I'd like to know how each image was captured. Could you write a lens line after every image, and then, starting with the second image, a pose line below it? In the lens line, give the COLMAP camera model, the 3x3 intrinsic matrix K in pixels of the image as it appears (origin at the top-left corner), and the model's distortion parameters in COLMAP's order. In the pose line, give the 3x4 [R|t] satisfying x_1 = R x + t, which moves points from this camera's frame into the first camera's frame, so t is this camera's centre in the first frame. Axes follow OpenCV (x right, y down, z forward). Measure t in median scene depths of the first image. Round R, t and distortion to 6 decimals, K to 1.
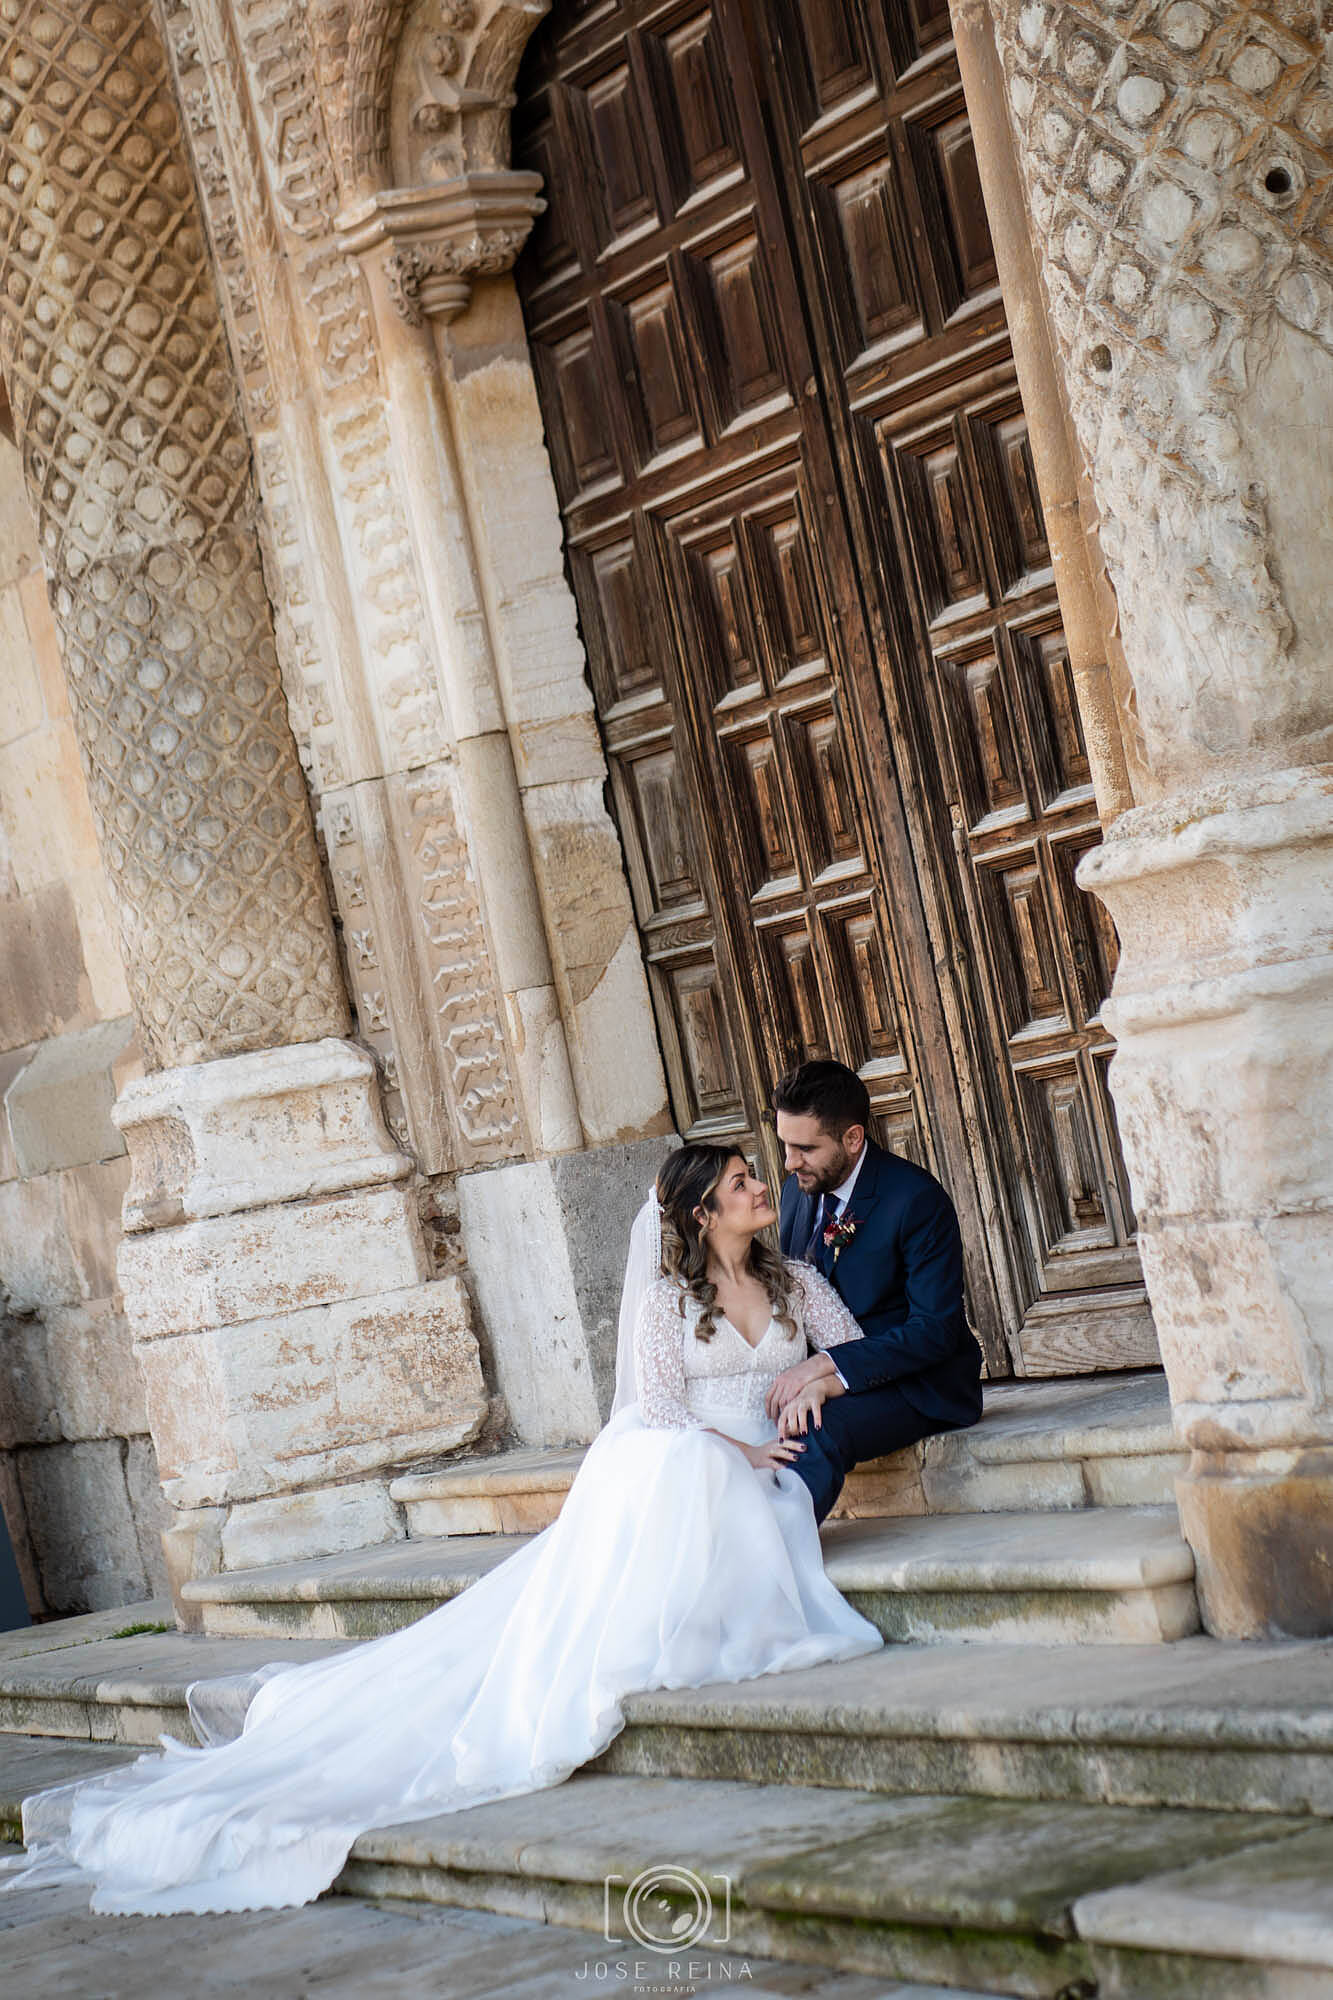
lens RADIAL K [[5278.2, 0, 666.5], [0, 5278.2, 1000.0], [0, 0, 1]] dist [0.063653, -1.025411]
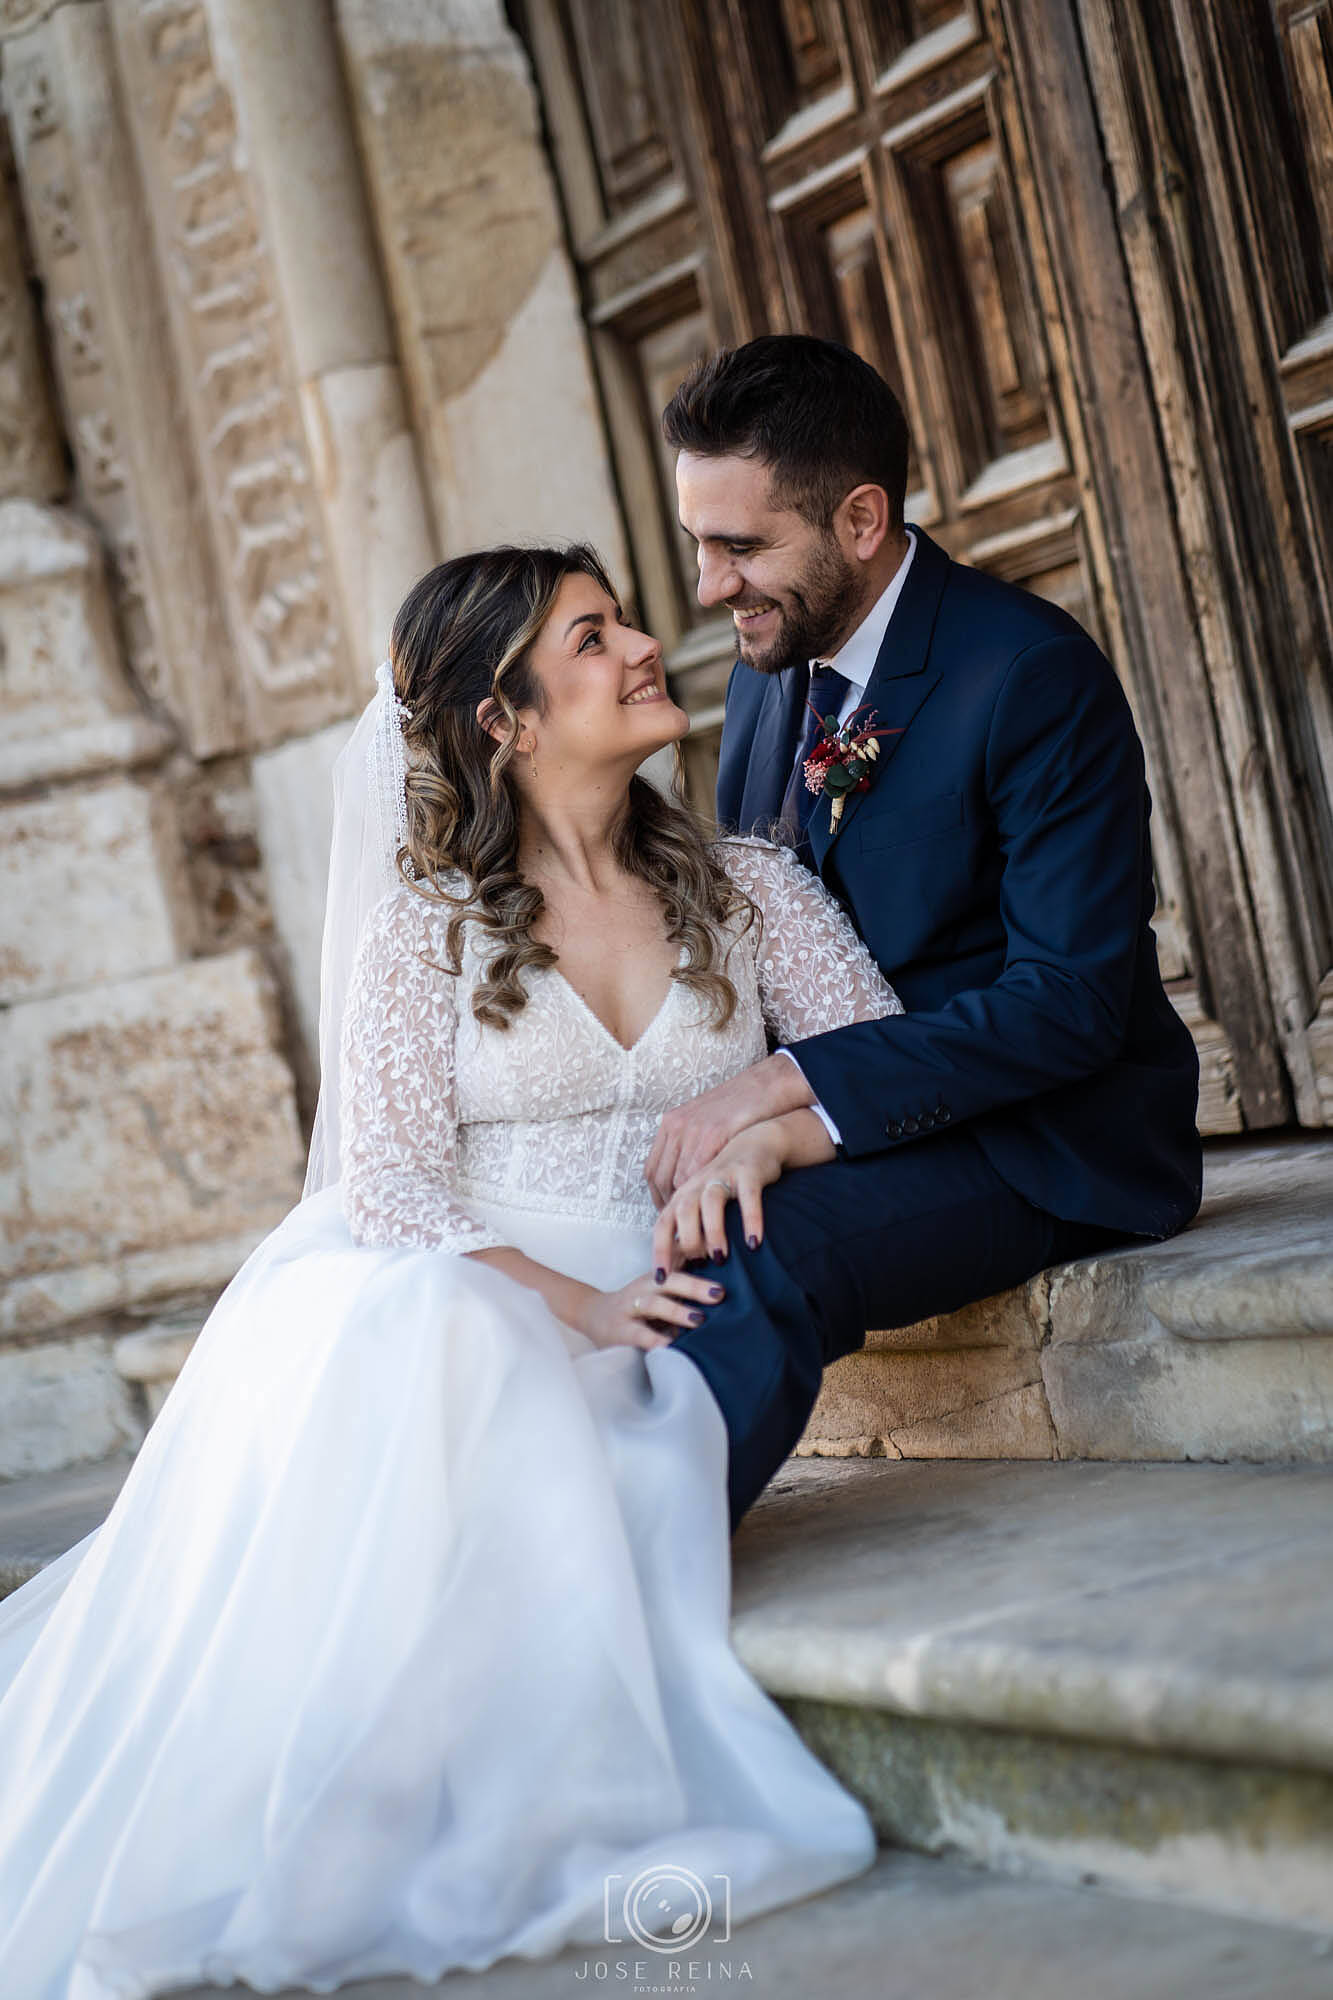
lens RADIAL K [[5278.2, 0, 666.5], [0, 5278.2, 1000.0], [0, 0, 1]] dist [0.063653, -1.025411]
pose [[0.997284, -0.005441, -0.073447, 0.045057], [0.008233, 0.999253, 0.037763, 0.042926], [0.073187, -0.038265, 0.996584, 0.545285]]
